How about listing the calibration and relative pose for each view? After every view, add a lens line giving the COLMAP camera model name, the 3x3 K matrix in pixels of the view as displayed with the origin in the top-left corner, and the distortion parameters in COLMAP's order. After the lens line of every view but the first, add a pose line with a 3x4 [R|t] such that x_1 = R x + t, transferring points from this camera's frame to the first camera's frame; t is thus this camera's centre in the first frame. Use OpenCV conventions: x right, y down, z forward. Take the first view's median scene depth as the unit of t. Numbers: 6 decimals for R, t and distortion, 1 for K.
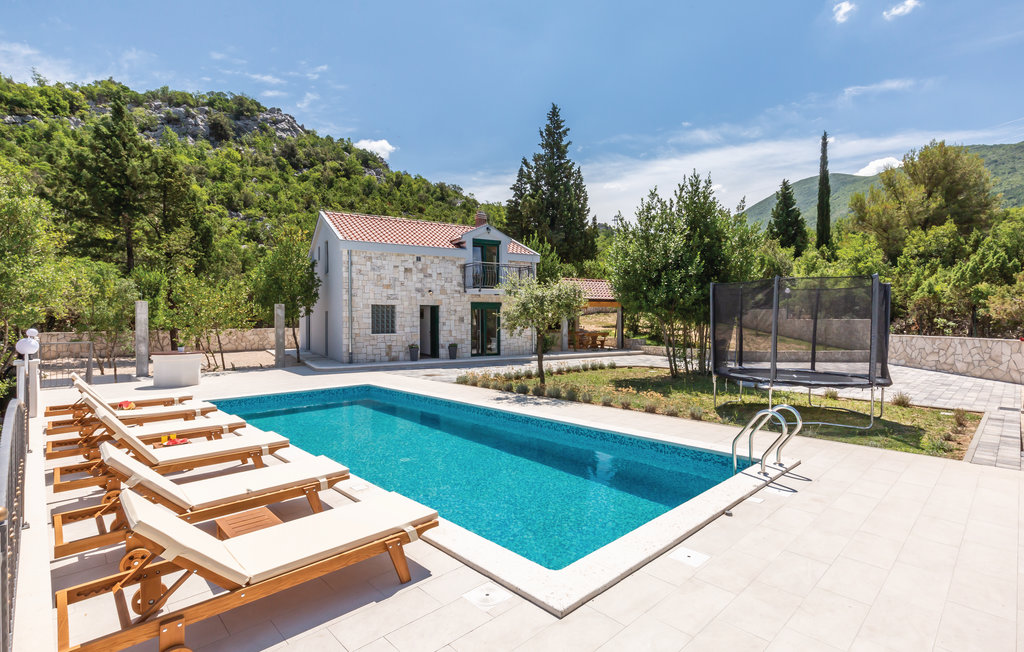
lens RADIAL K [[484.6, 0, 510.8], [0, 484.6, 324.2], [0, 0, 1]] dist [0.000564, 0.000349]
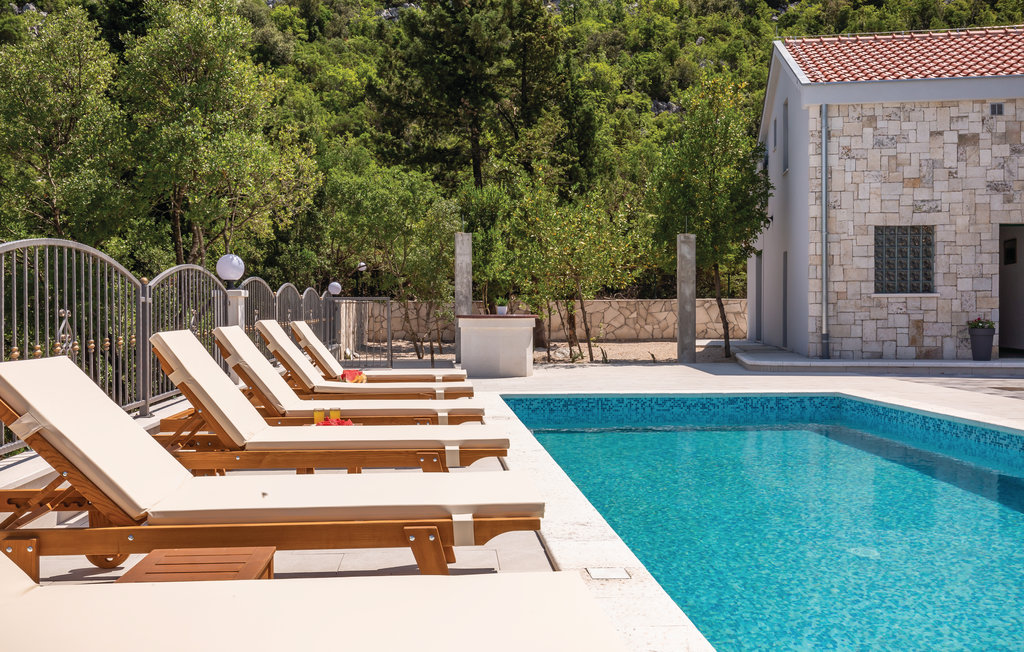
lens RADIAL K [[968.6, 0, 510.4], [0, 968.6, 326.3], [0, 0, 1]] dist [0.004469, 0.000000]
pose [[0.764436, 0.008481, -0.644644, 0.023420], [-0.005486, 0.999963, 0.006650, 0.043835], [0.644676, -0.001547, 0.764454, 0.119121]]
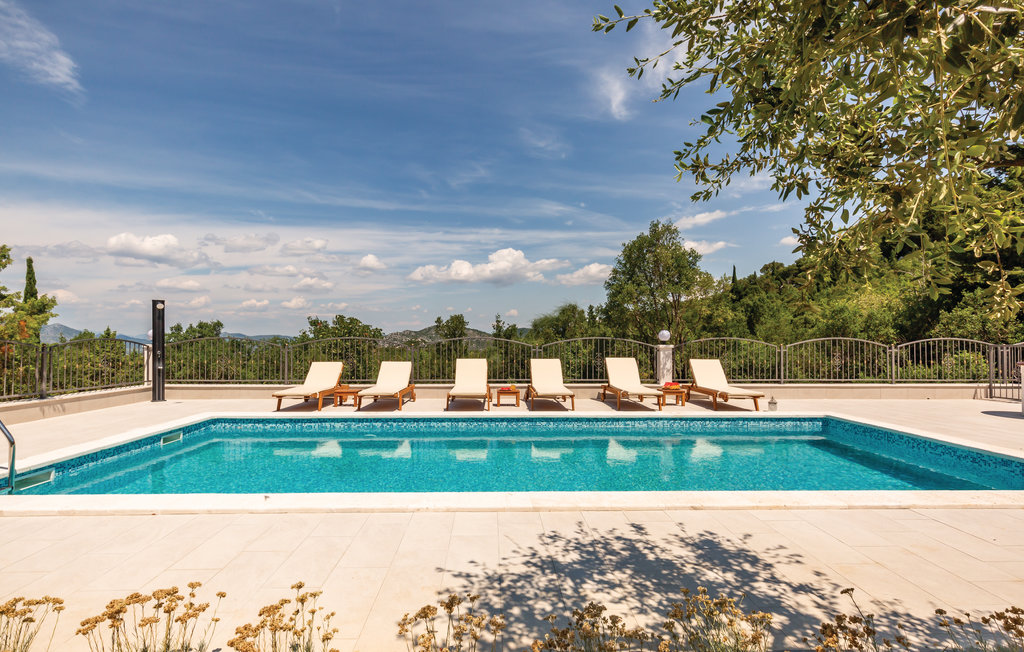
lens RADIAL K [[484.6, 0, 512.9], [0, 484.6, 331.8], [0, 0, 1]] dist [0.000564, 0.000349]
pose [[-0.663246, -0.009800, -0.748337, 0.248192], [-0.004347, 0.999948, -0.009242, 0.001587], [0.748389, -0.002877, -0.663254, 1.063359]]
